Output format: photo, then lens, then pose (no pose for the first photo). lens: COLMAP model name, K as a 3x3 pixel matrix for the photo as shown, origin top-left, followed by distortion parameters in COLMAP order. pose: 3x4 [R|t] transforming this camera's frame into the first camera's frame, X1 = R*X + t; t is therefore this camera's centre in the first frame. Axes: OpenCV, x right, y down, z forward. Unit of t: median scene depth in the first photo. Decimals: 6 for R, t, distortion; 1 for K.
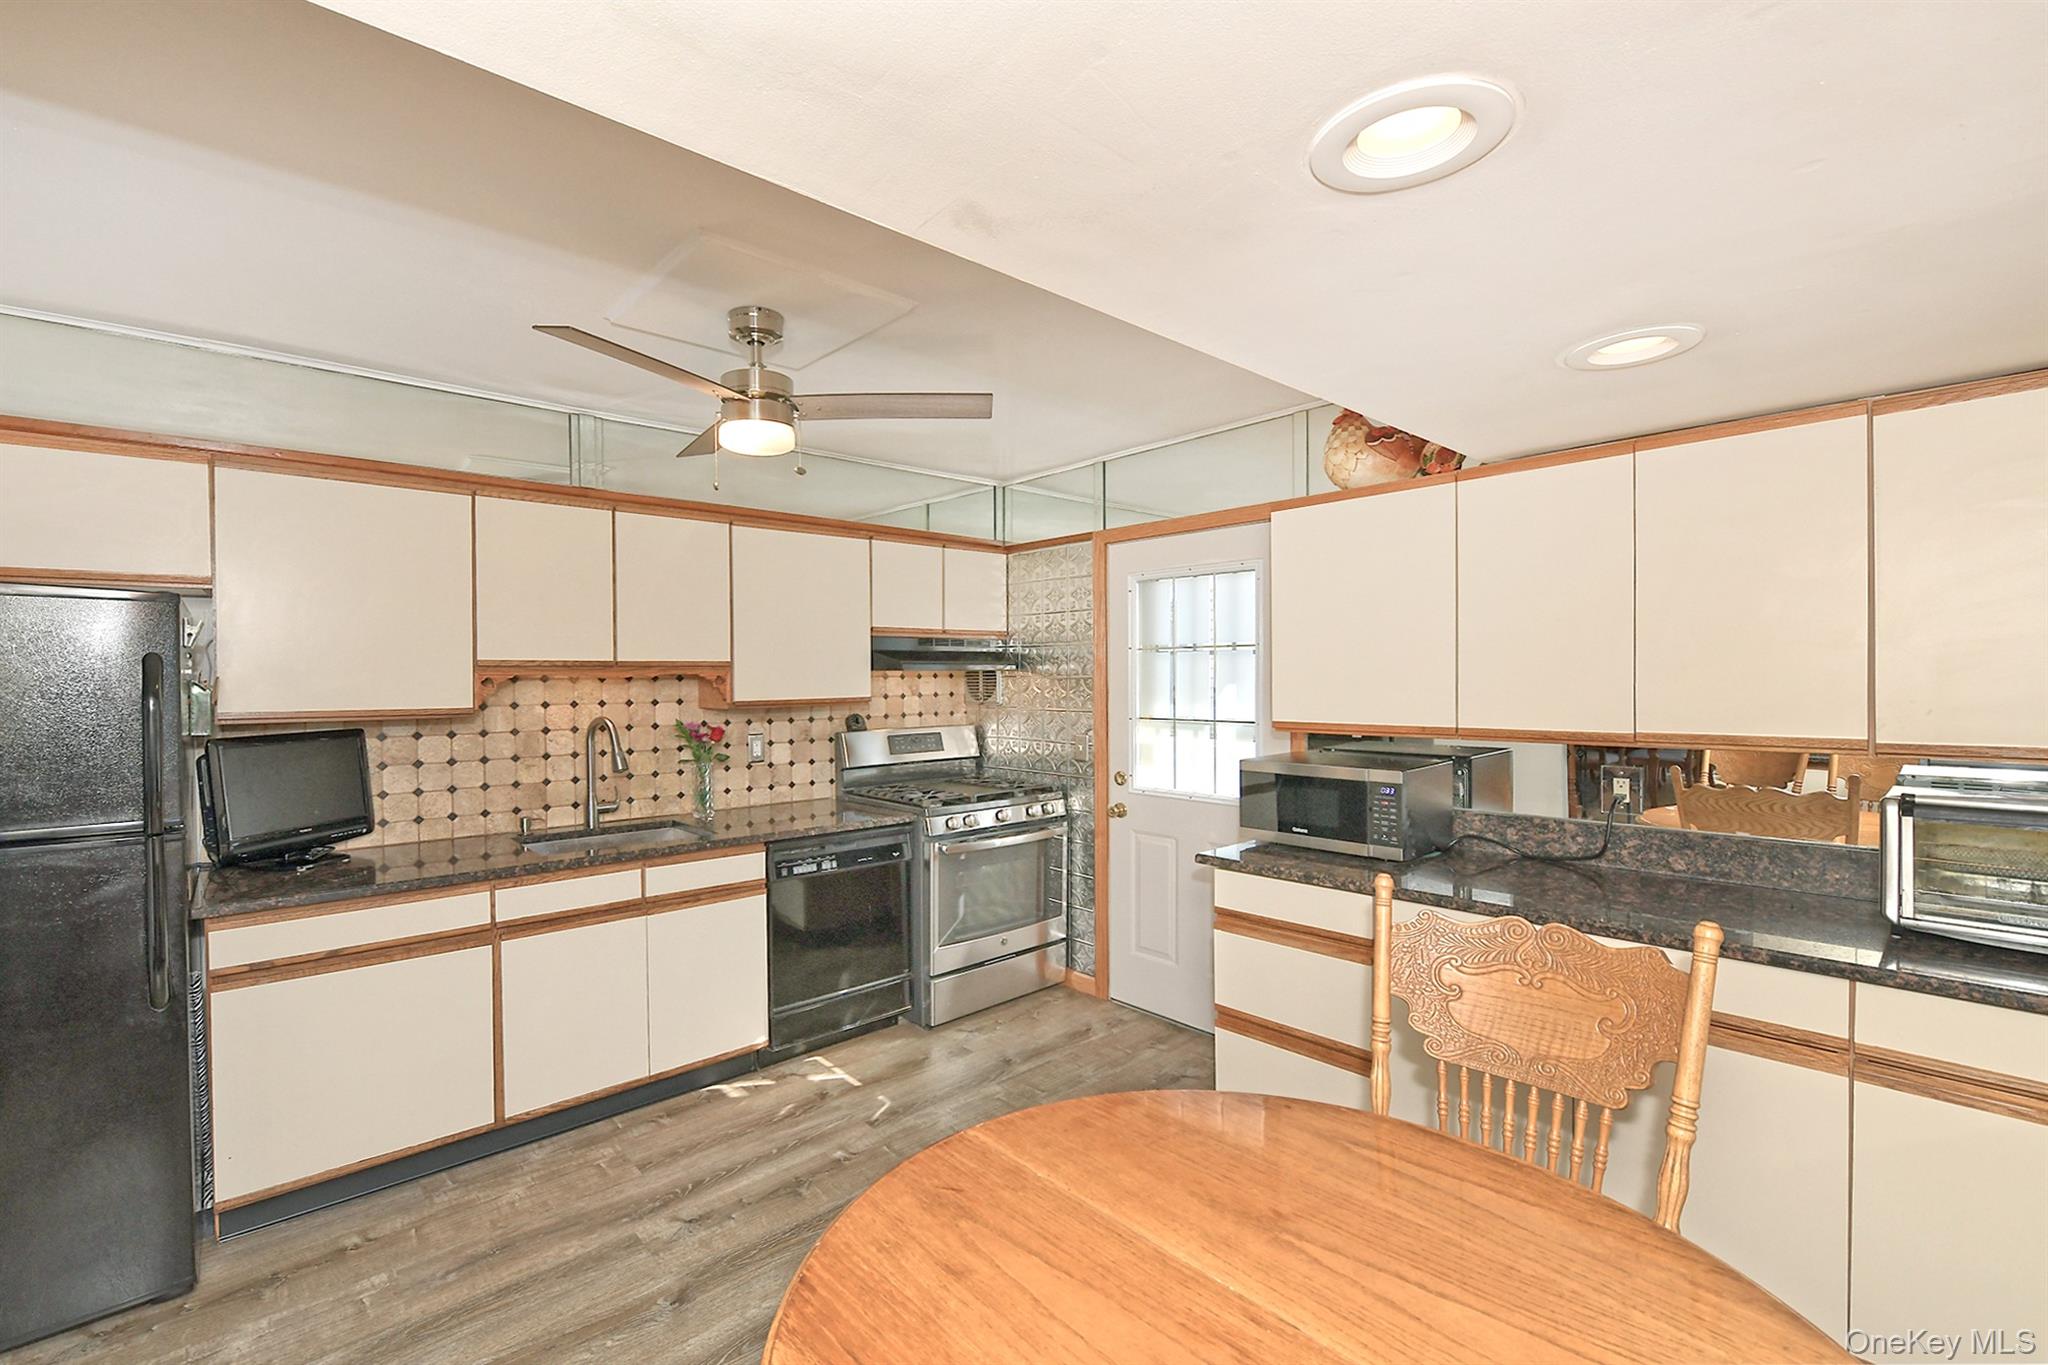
lens RADIAL K [[864.6, 0, 1007.9], [0, 864.6, 676.4], [0, 0, 1]] dist [-0.001082, -0.001842]
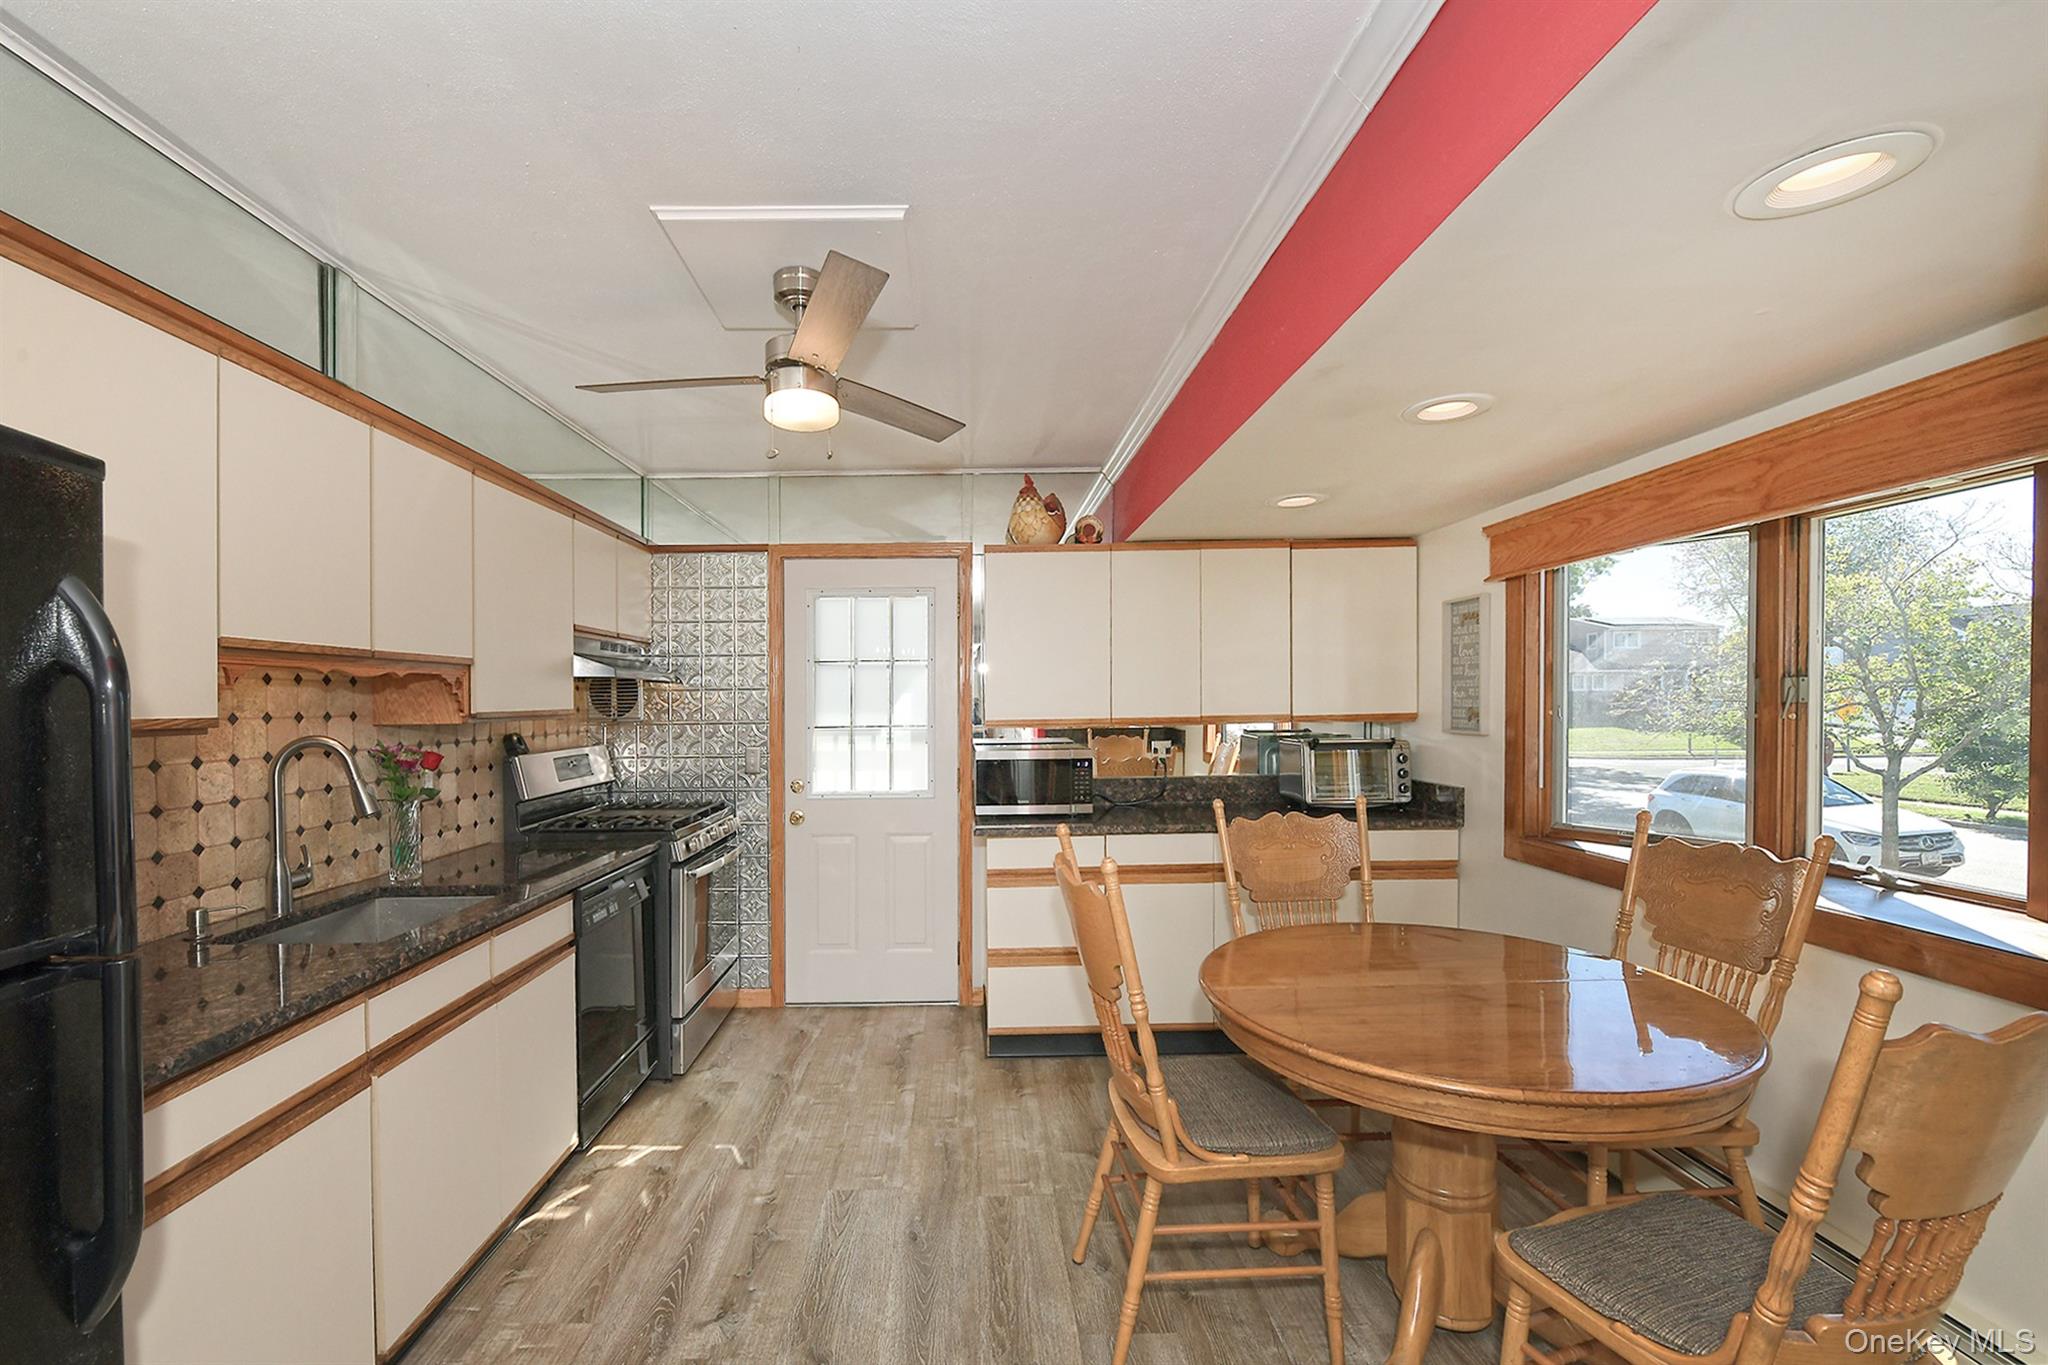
lens RADIAL K [[864.6, 0, 1024.2], [0, 864.6, 699.5], [0, 0, 1]] dist [-0.001082, -0.001842]
pose [[0.617372, -0.002293, 0.786668, -0.616354], [0.011996, 0.999907, -0.006500, 0.028311], [-0.786580, 0.013450, 0.617342, 0.174764]]
